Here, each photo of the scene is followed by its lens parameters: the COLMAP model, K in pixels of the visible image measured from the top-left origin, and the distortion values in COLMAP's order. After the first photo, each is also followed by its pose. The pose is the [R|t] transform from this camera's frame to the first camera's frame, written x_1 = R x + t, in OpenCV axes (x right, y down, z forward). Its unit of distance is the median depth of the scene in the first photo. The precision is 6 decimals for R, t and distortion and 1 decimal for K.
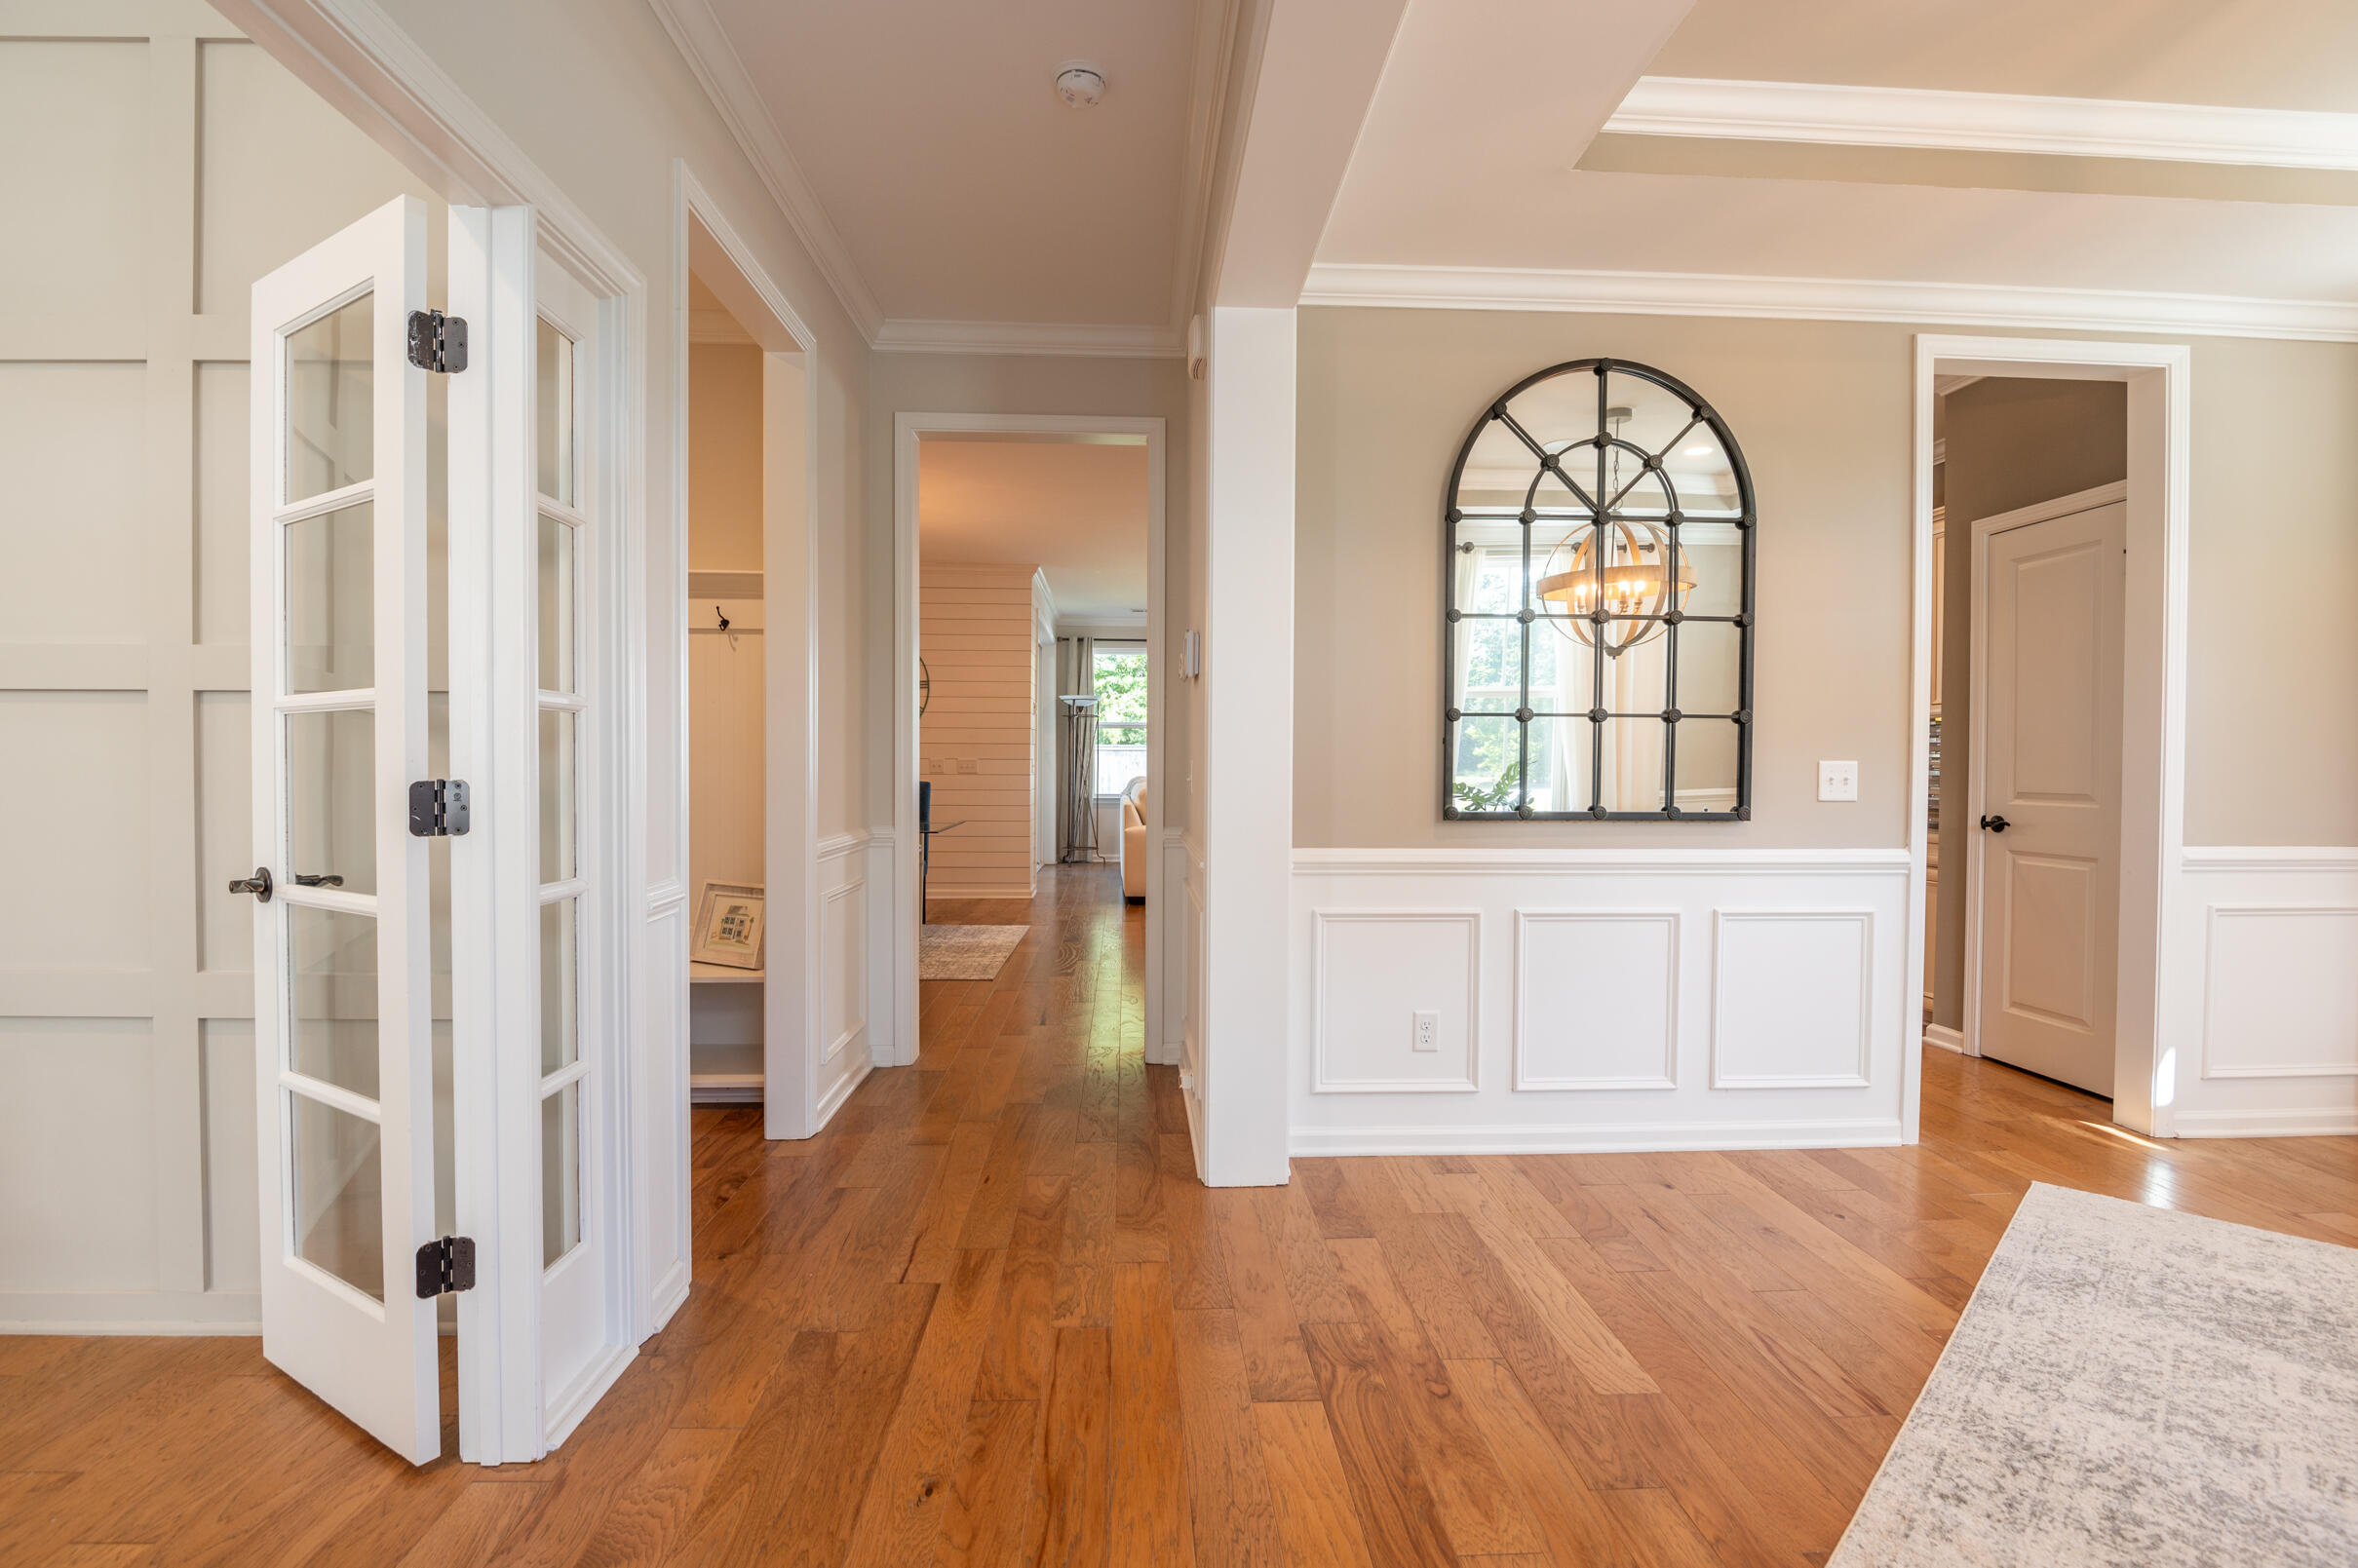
lens RADIAL K [[1081.6, 0, 1179.0], [0, 1081.6, 784.0], [0, 0, 1]] dist [-0.020426, -0.000336]
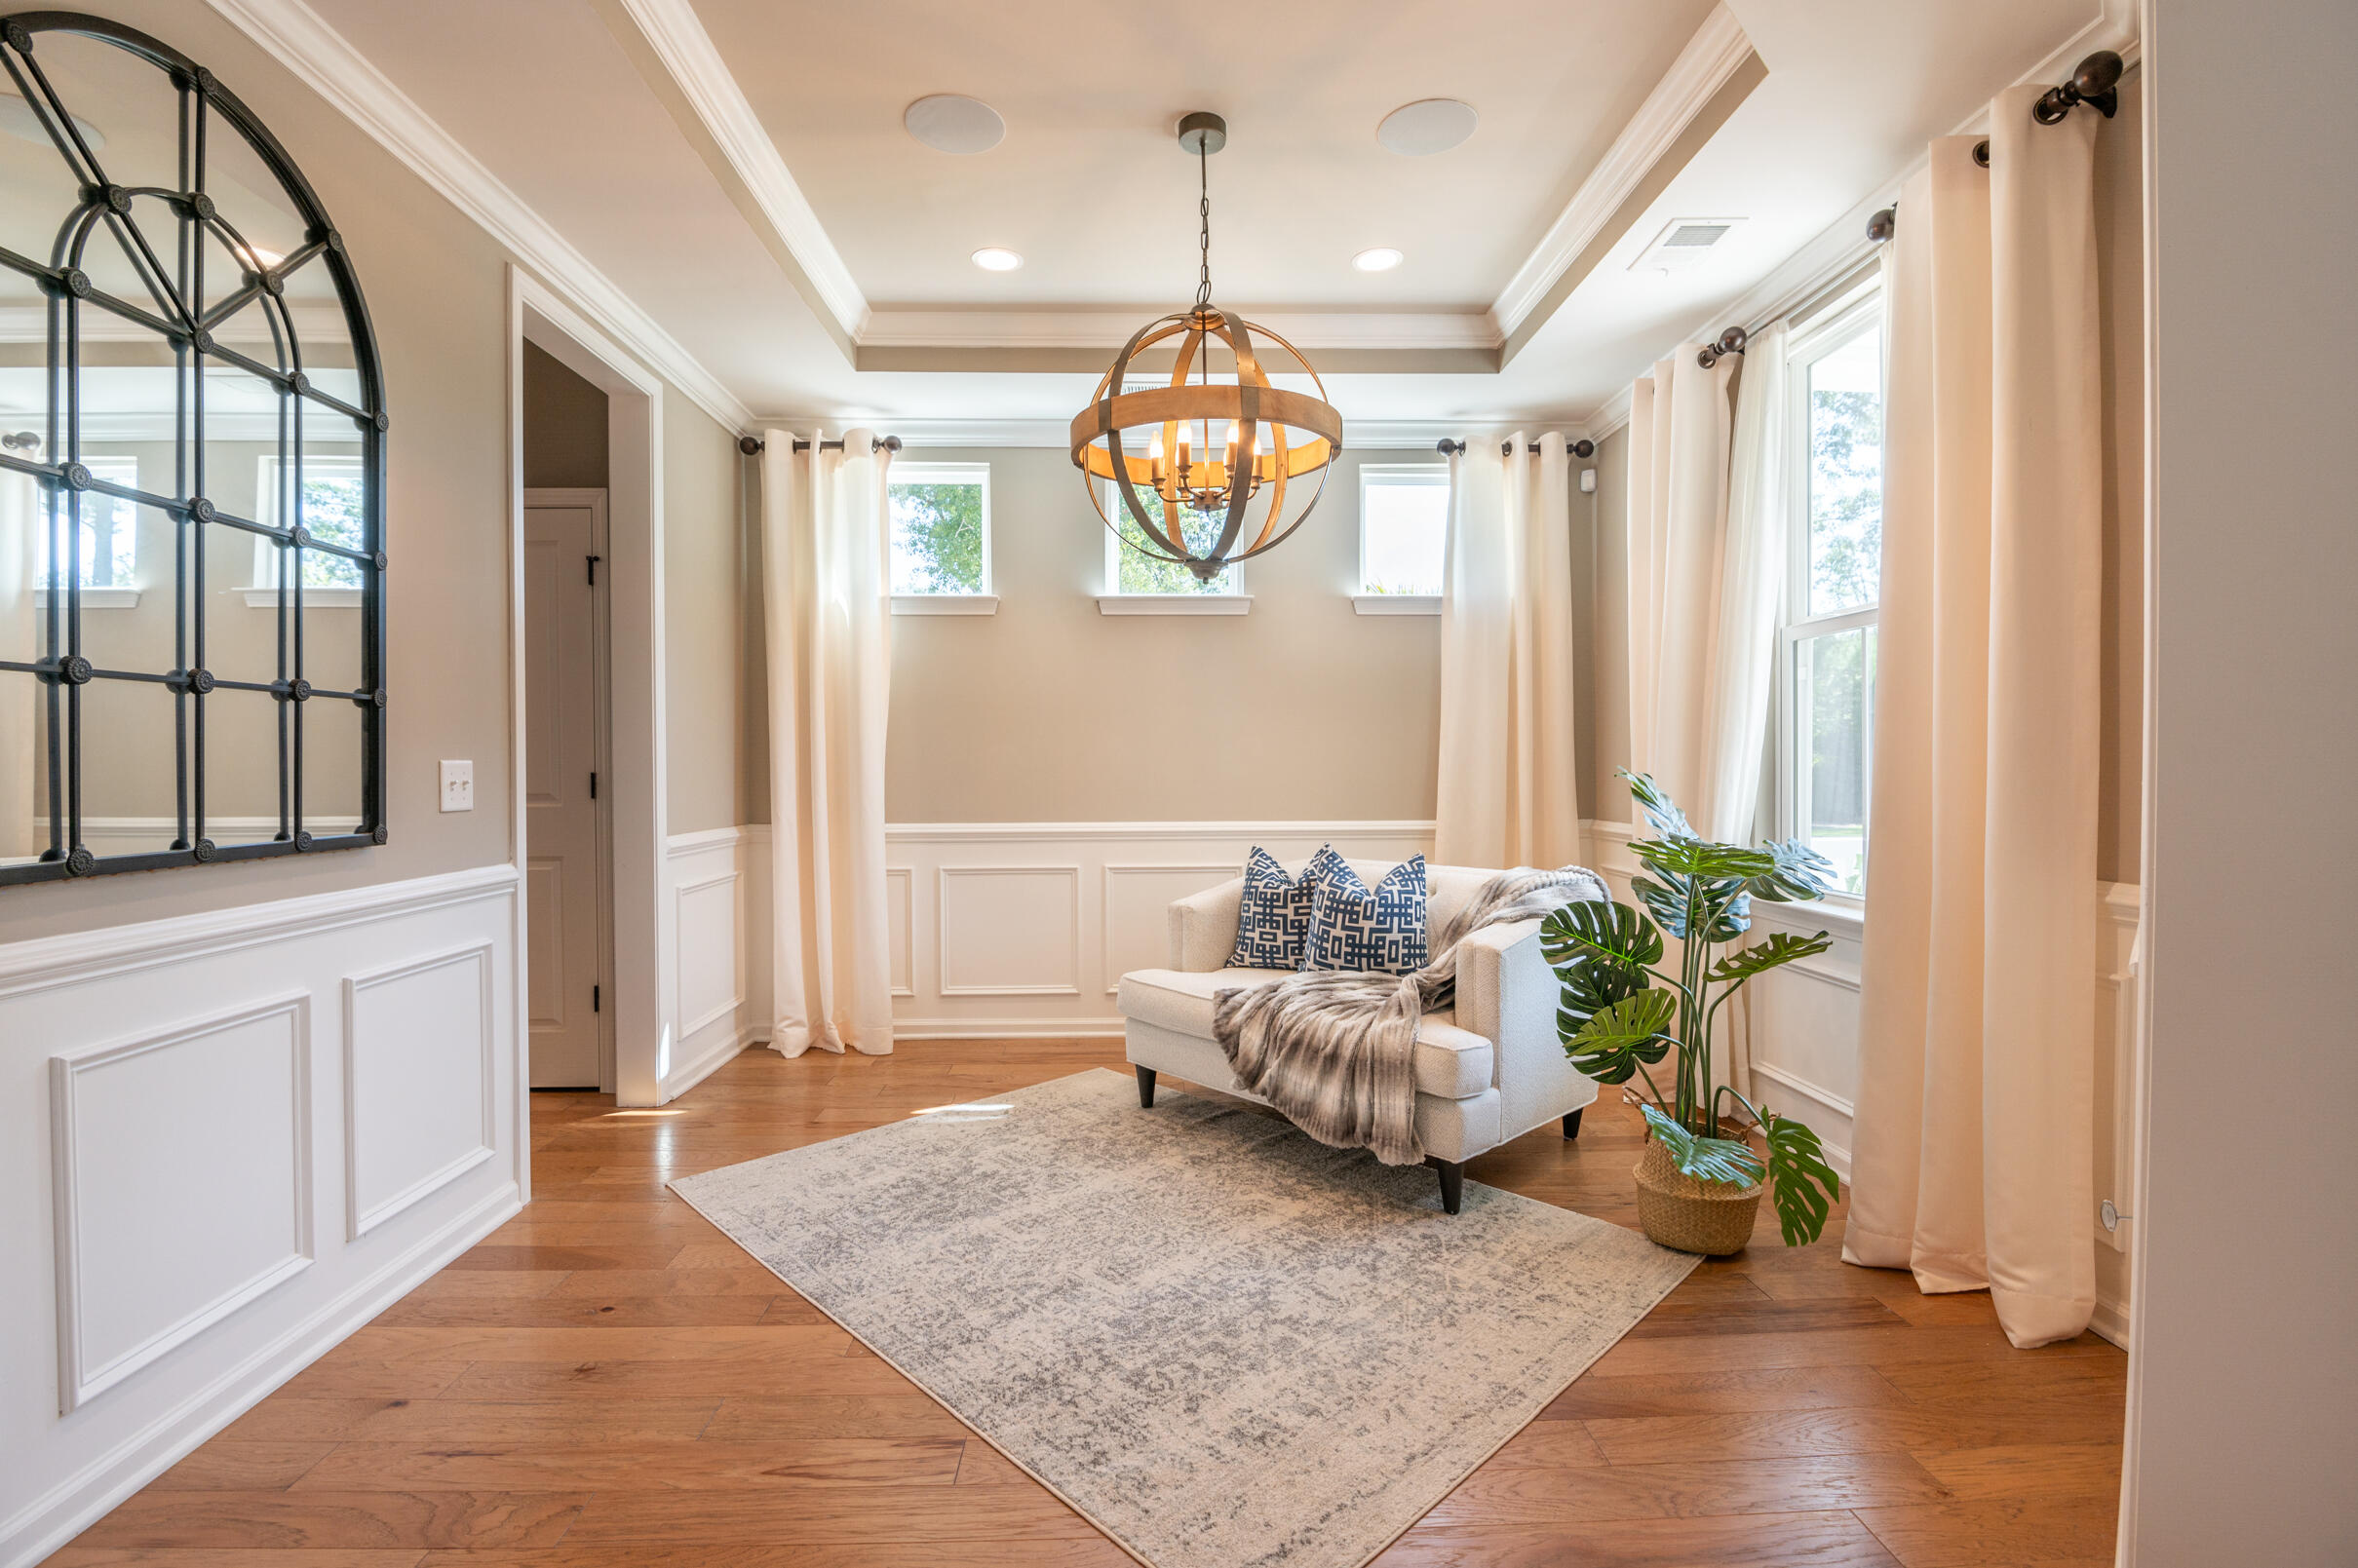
lens RADIAL K [[1073.3, 0, 1168.7], [0, 1073.3, 784.9], [0, 0, 1]] dist [-0.018936, -0.006097]
pose [[0.017222, -0.024454, 0.999553, -0.161508], [0.027062, 0.999346, 0.023982, -0.008078], [-0.999485, 0.026637, 0.017873, 0.471410]]
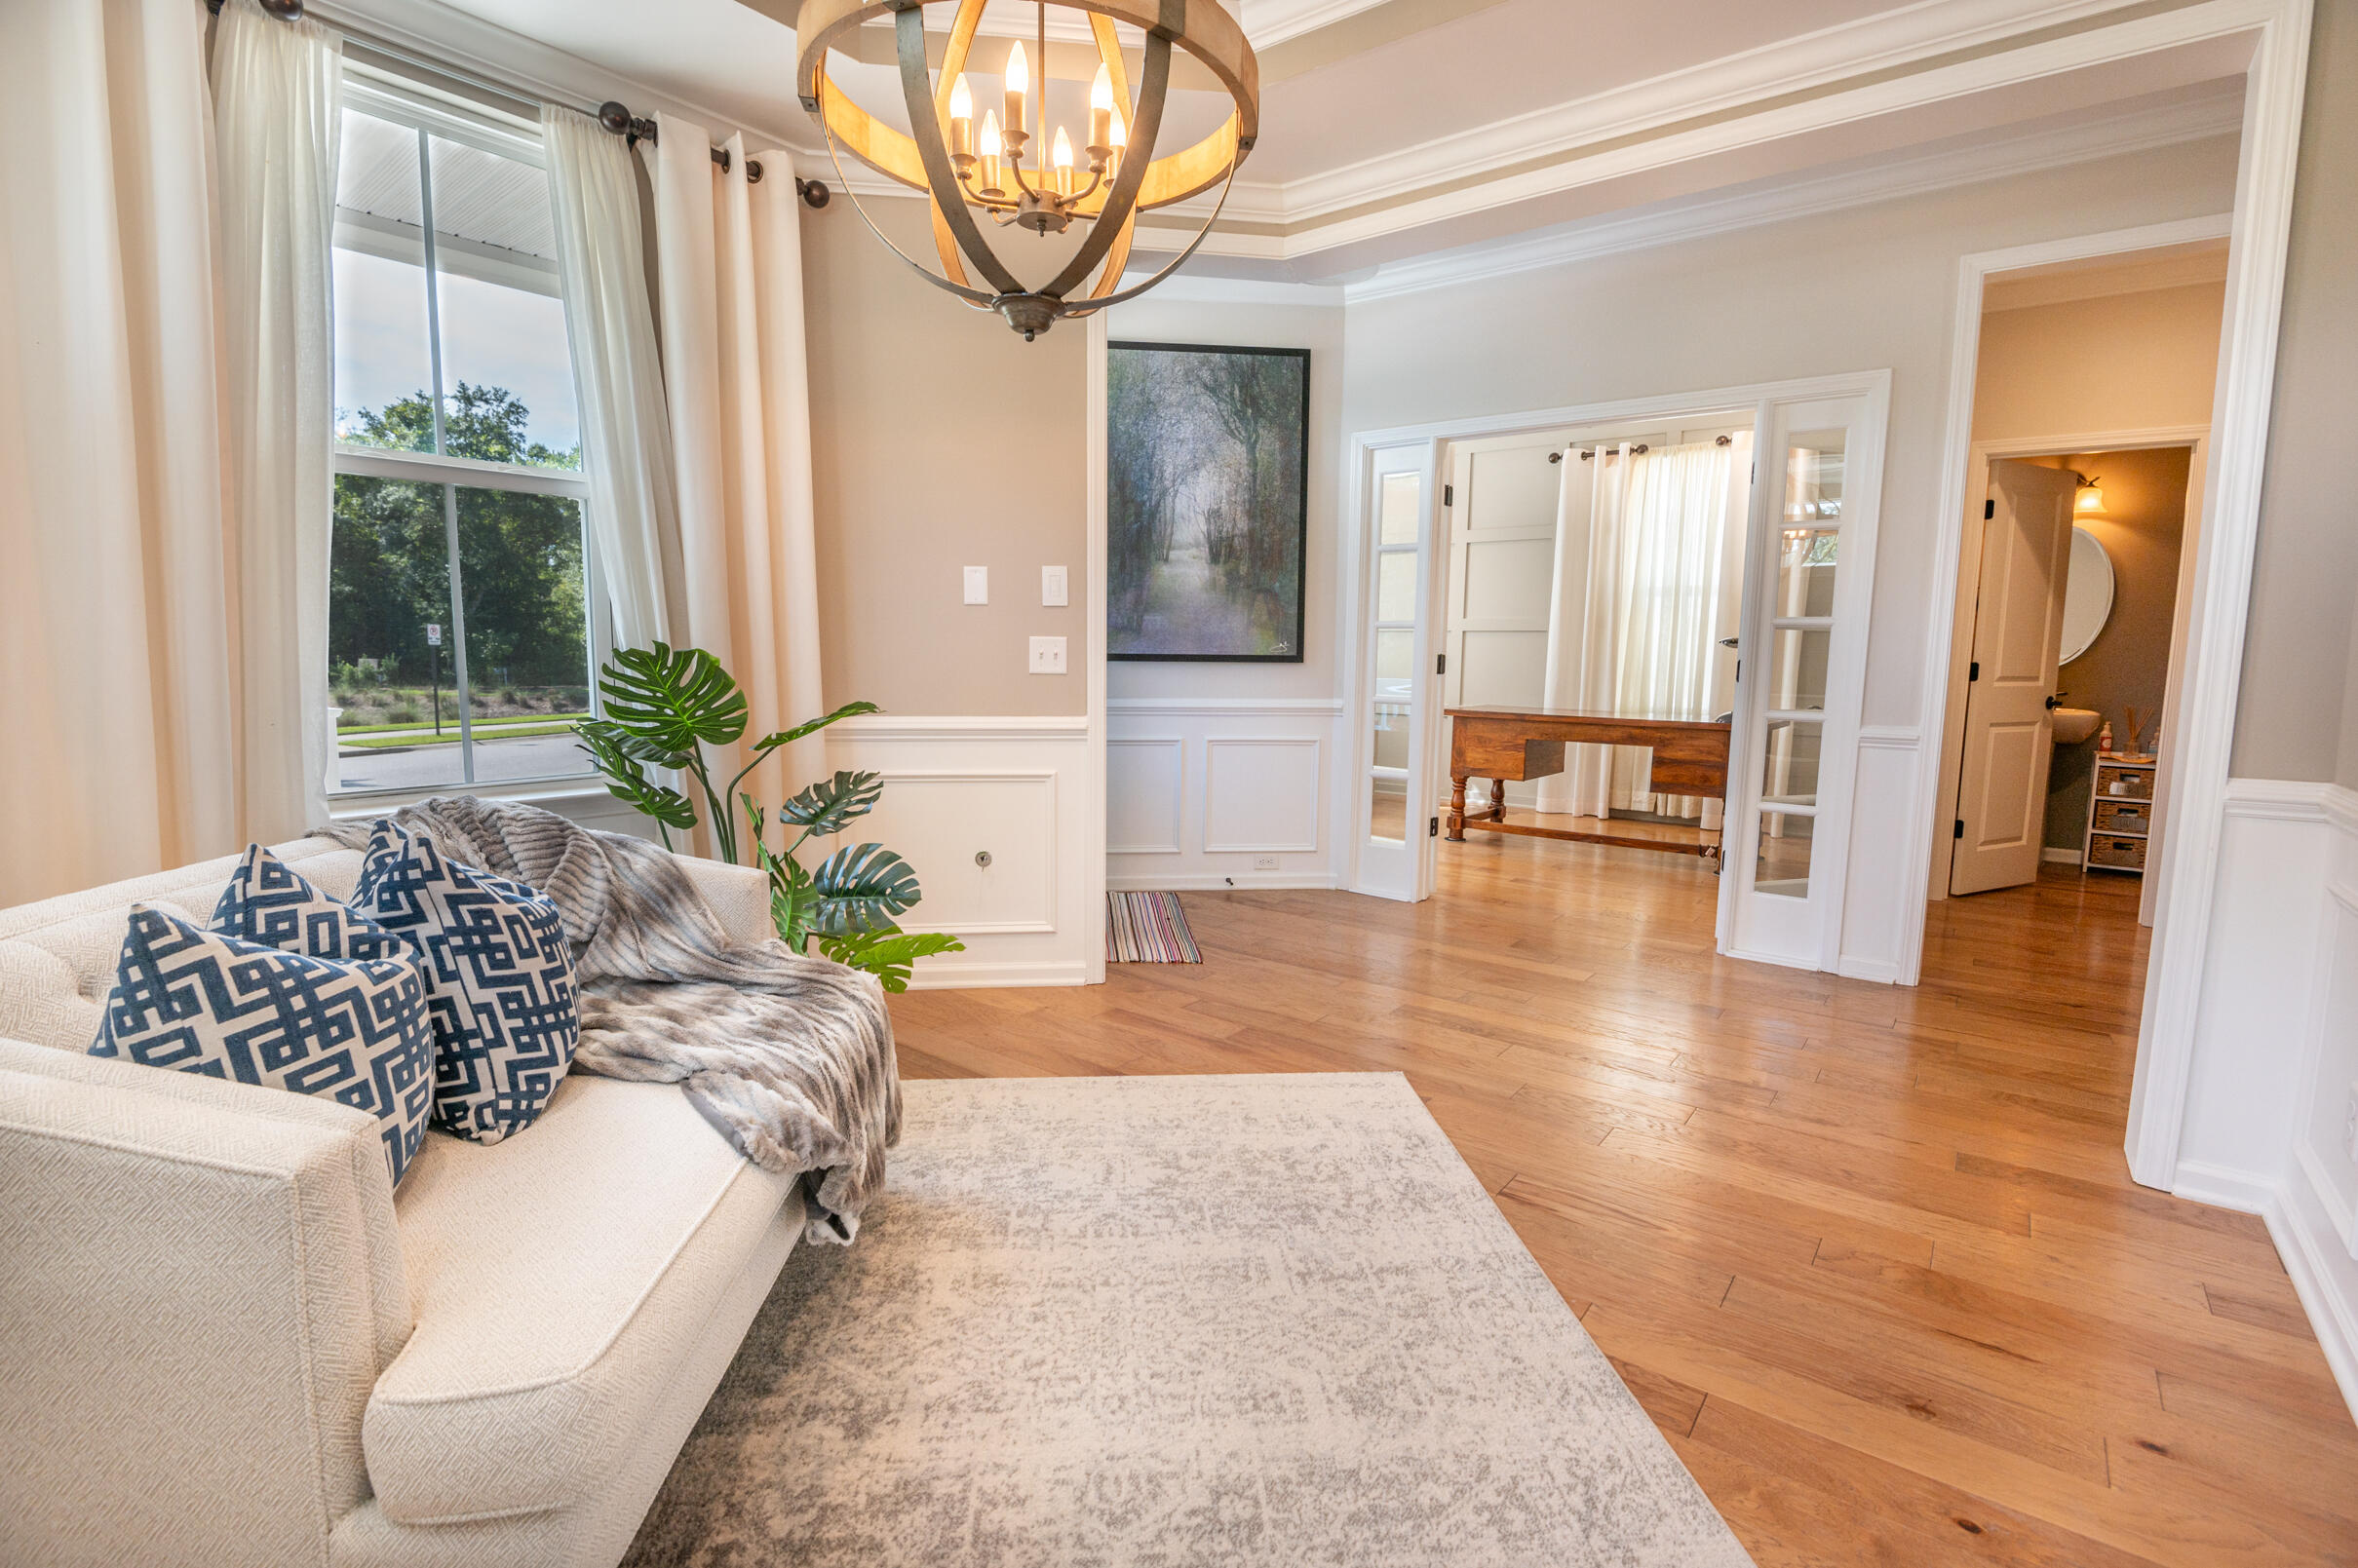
lens RADIAL K [[1081.6, 0, 1179.0], [0, 1081.6, 784.0], [0, 0, 1]] dist [-0.020426, -0.000336]
pose [[-0.645285, 0.088089, -0.758846, 1.064008], [-0.034081, 0.989021, 0.143789, -0.011565], [0.763181, 0.118647, -0.635198, 0.863908]]
